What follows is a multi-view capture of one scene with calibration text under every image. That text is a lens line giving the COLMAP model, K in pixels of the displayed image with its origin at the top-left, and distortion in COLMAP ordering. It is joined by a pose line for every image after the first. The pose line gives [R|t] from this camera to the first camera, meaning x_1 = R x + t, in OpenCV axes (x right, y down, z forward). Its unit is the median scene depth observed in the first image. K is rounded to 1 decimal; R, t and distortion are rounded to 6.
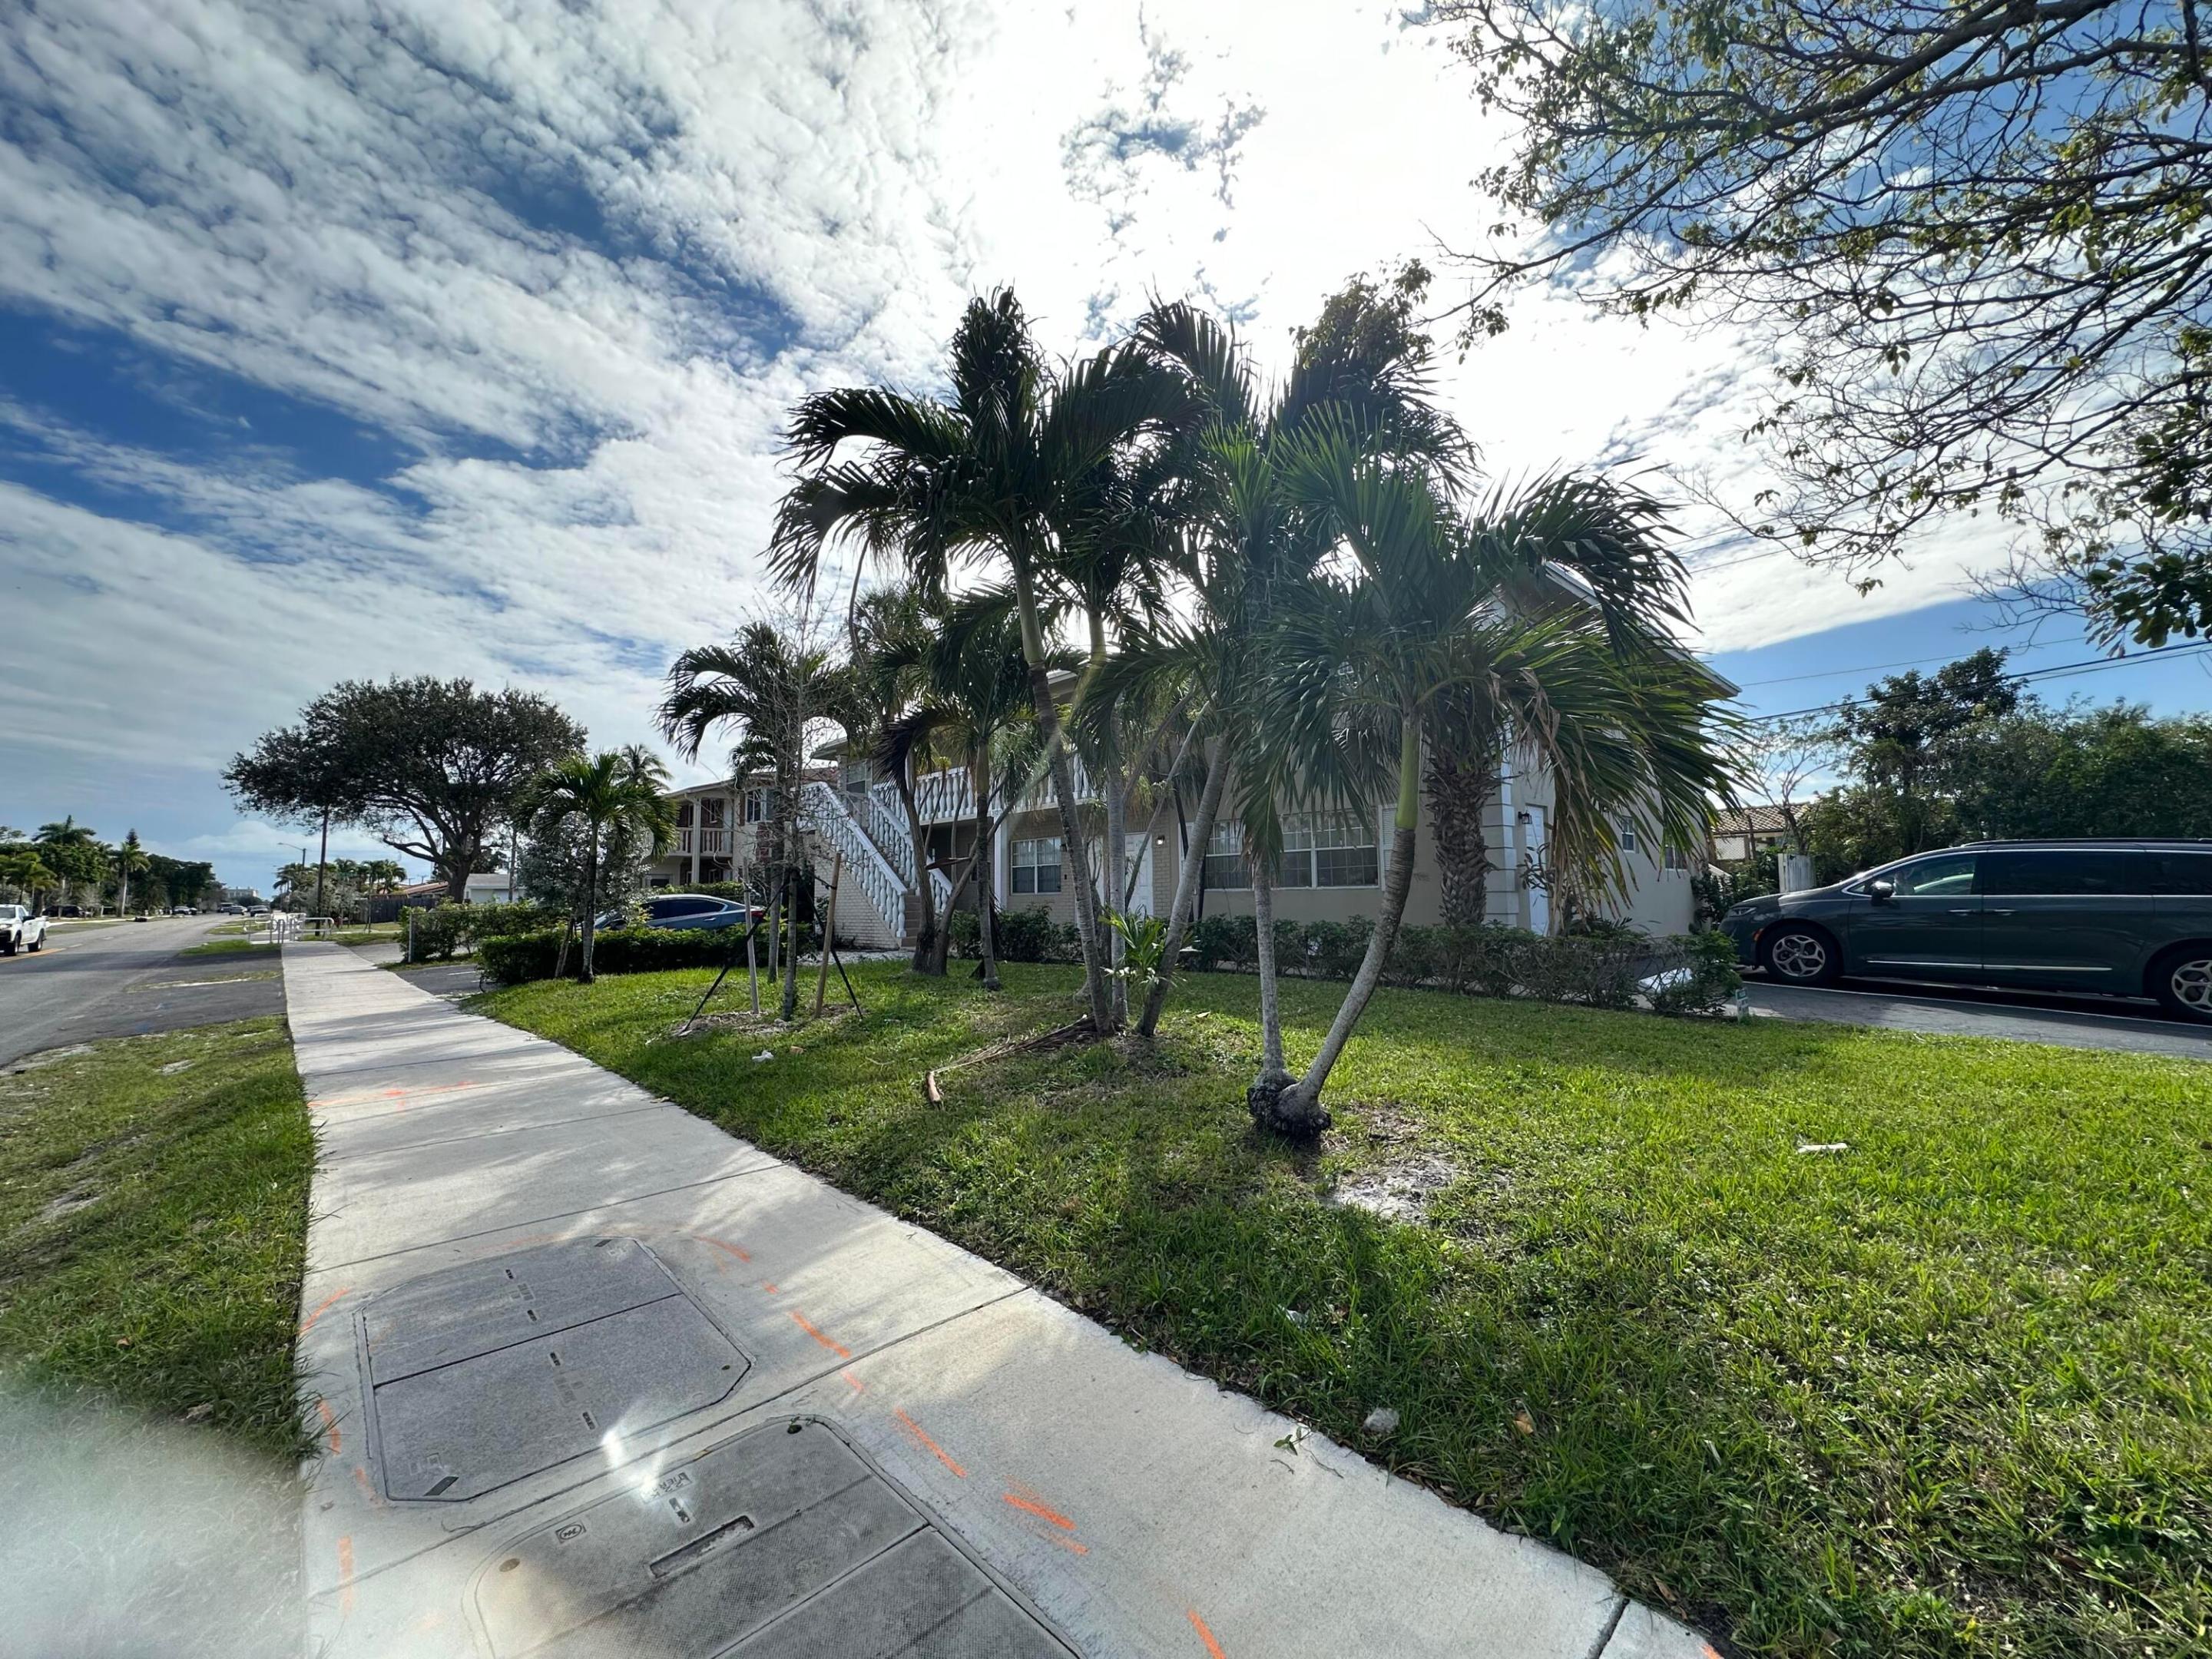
lens RADIAL K [[881.4, 0, 1107.6], [0, 881.4, 828.5], [0, 0, 1]] dist [-0.003634, 0.001285]
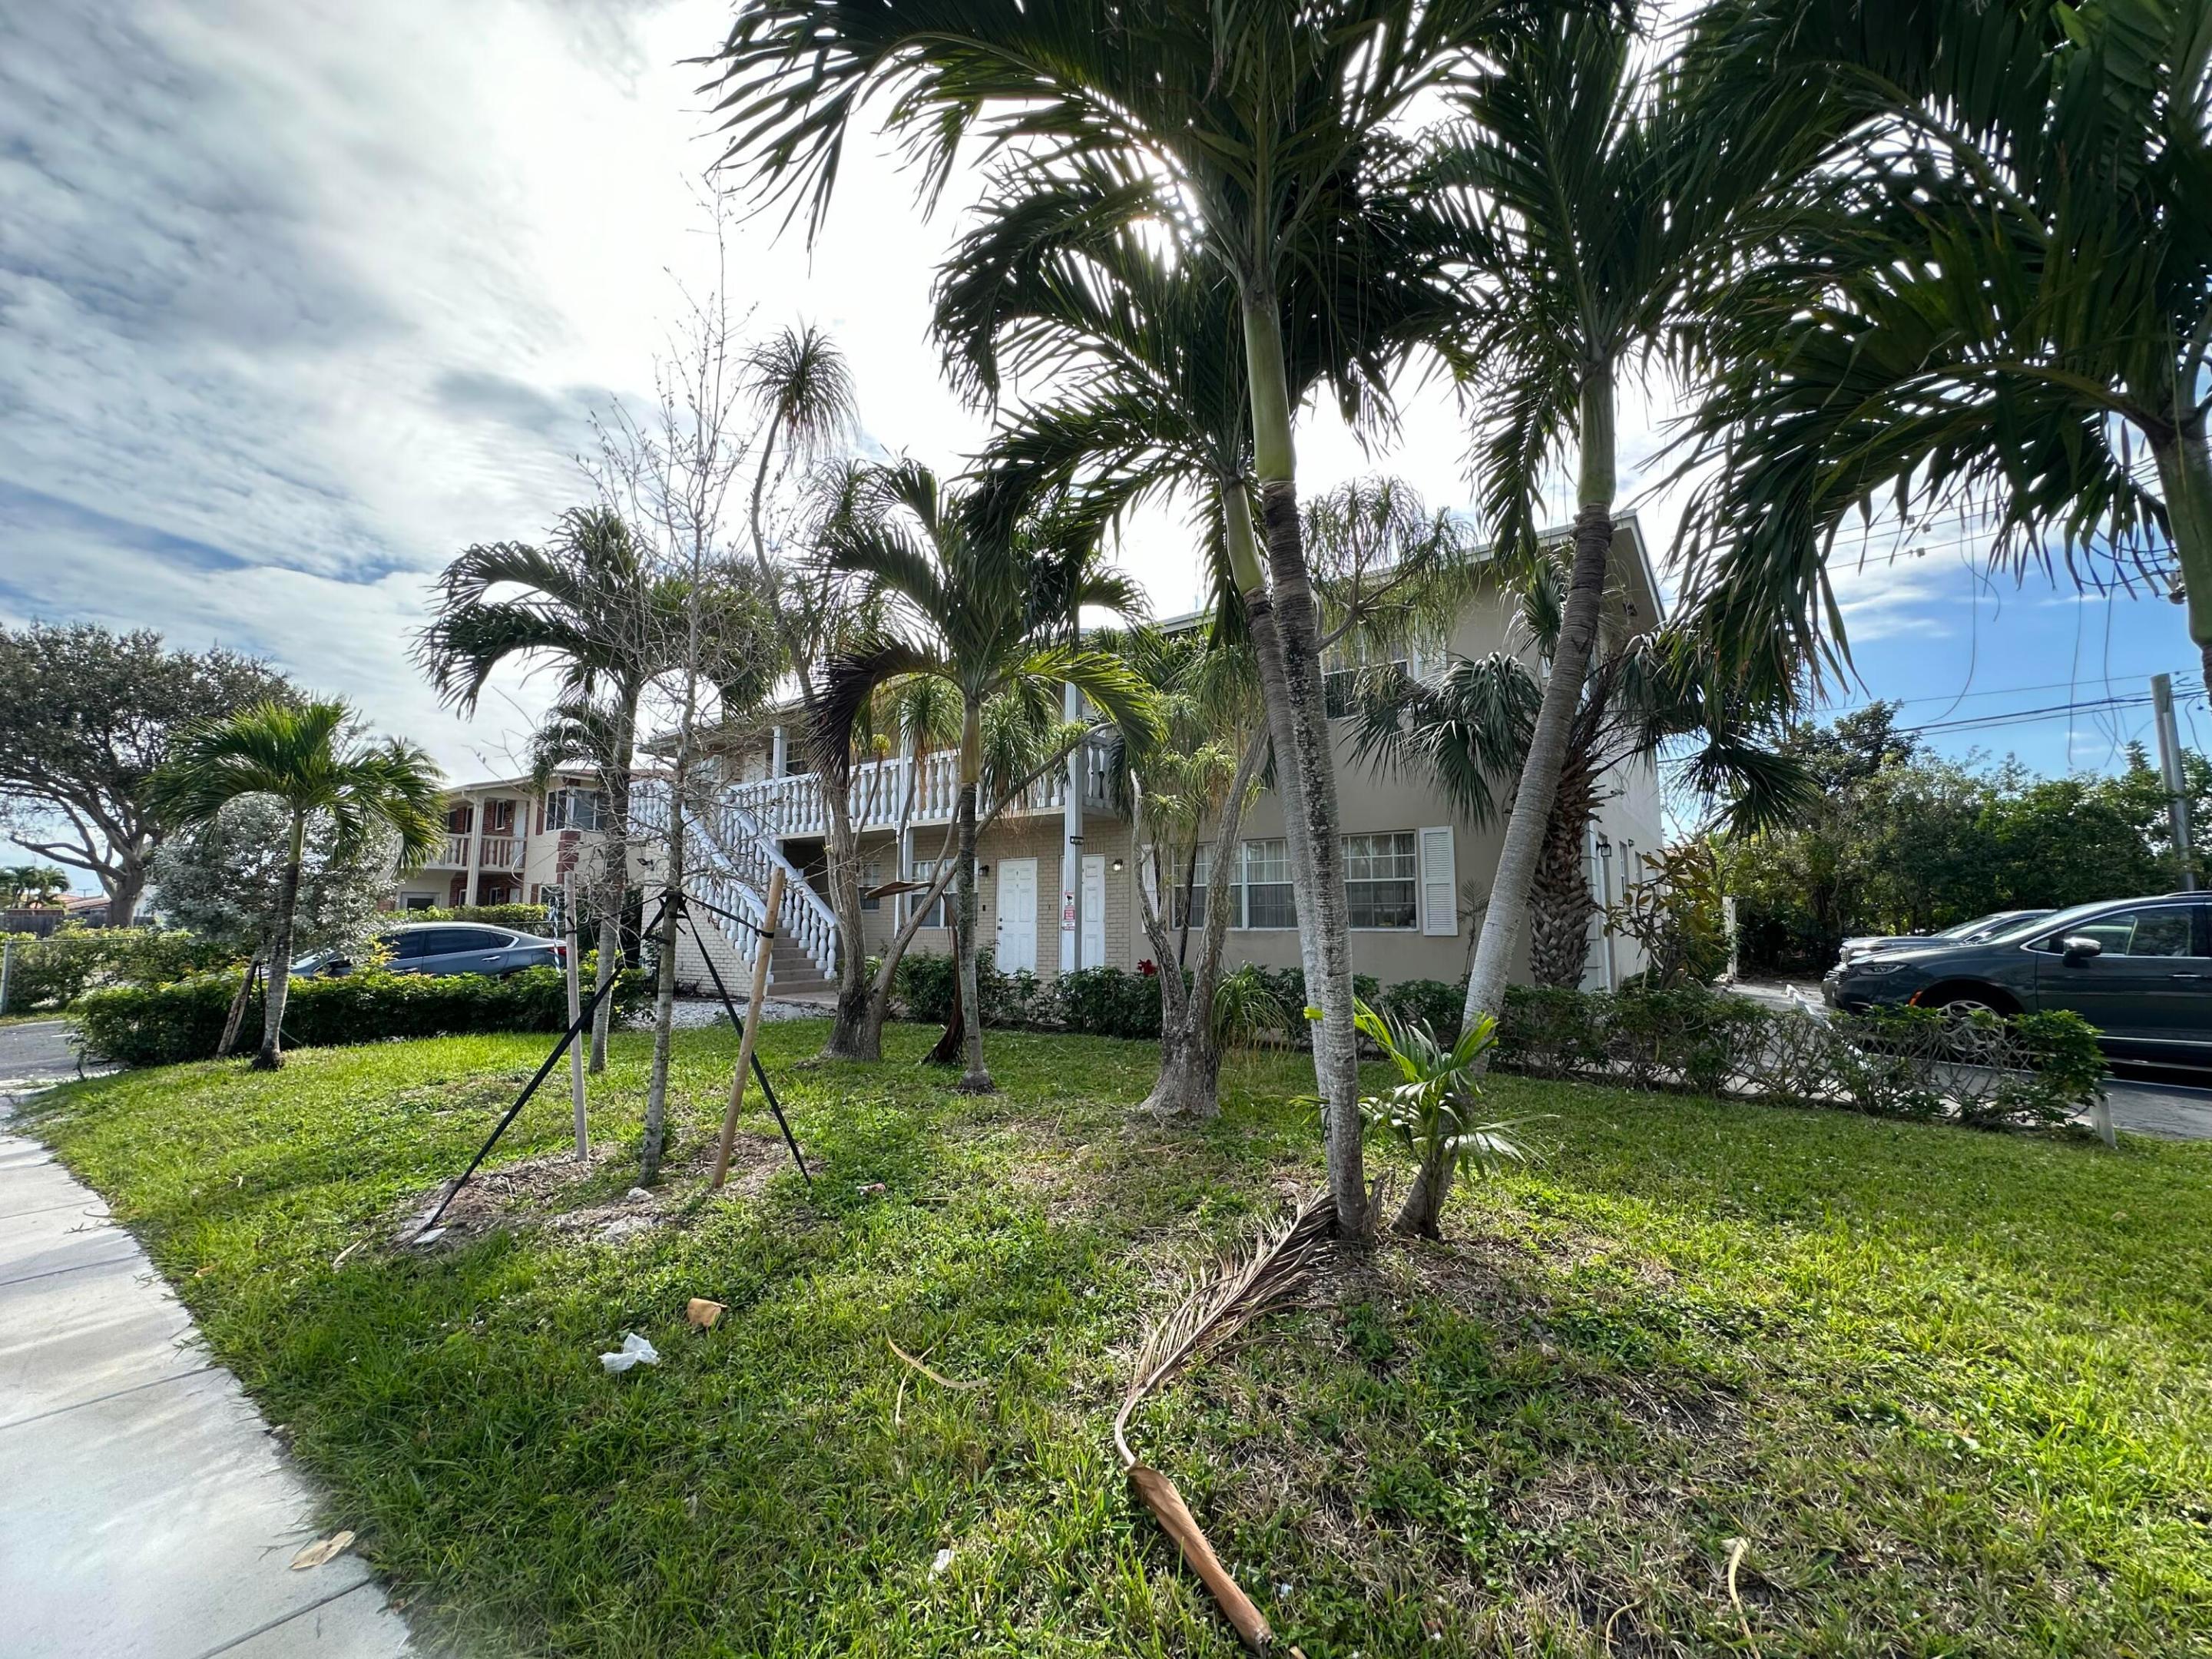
lens RADIAL K [[881.4, 0, 1103.2], [0, 881.4, 833.6], [0, 0, 1]] dist [-0.003634, 0.001285]
pose [[0.982866, 0.034003, 0.181156, -0.069454], [-0.029224, 0.999153, -0.028986, 0.005810], [-0.181988, 0.023195, 0.983027, 0.148586]]
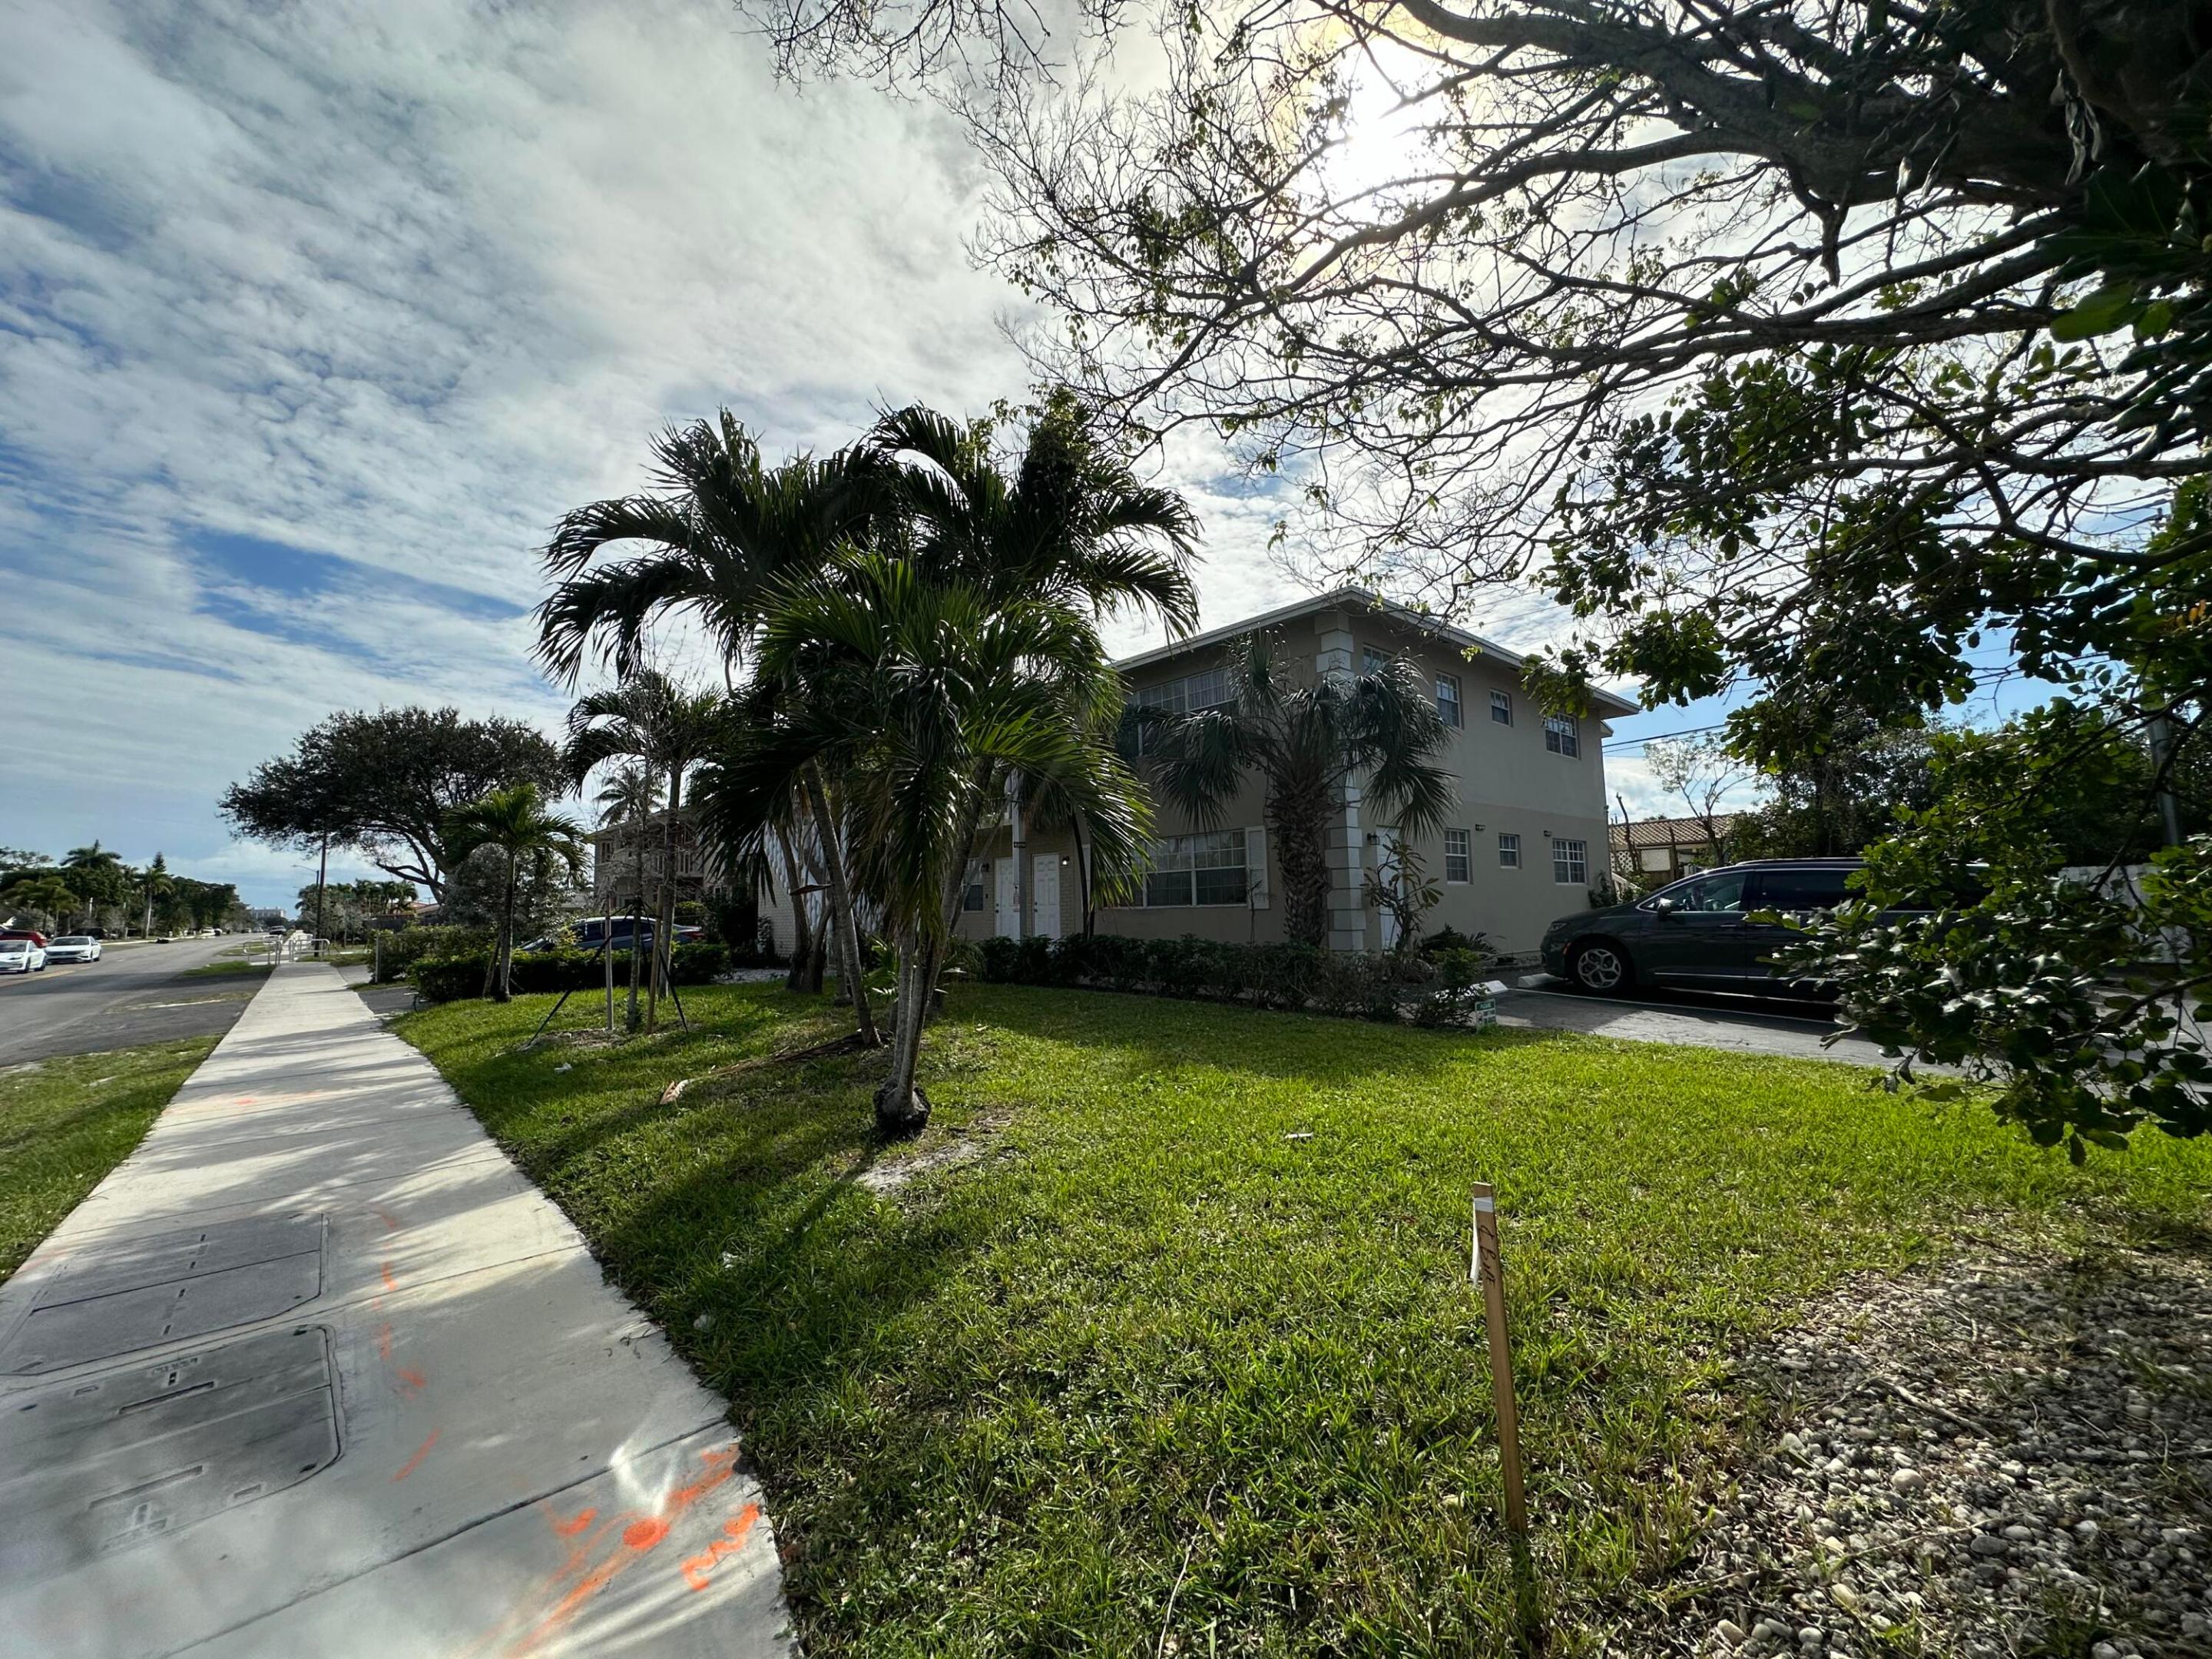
lens RADIAL K [[881.4, 0, 1107.8], [0, 881.4, 834.2], [0, 0, 1]] dist [-0.003634, 0.001285]
pose [[0.999781, -0.011297, -0.017600, 0.091150], [0.011182, 0.999916, -0.006616, -0.007755], [0.017673, 0.006417, 0.999823, -0.035480]]
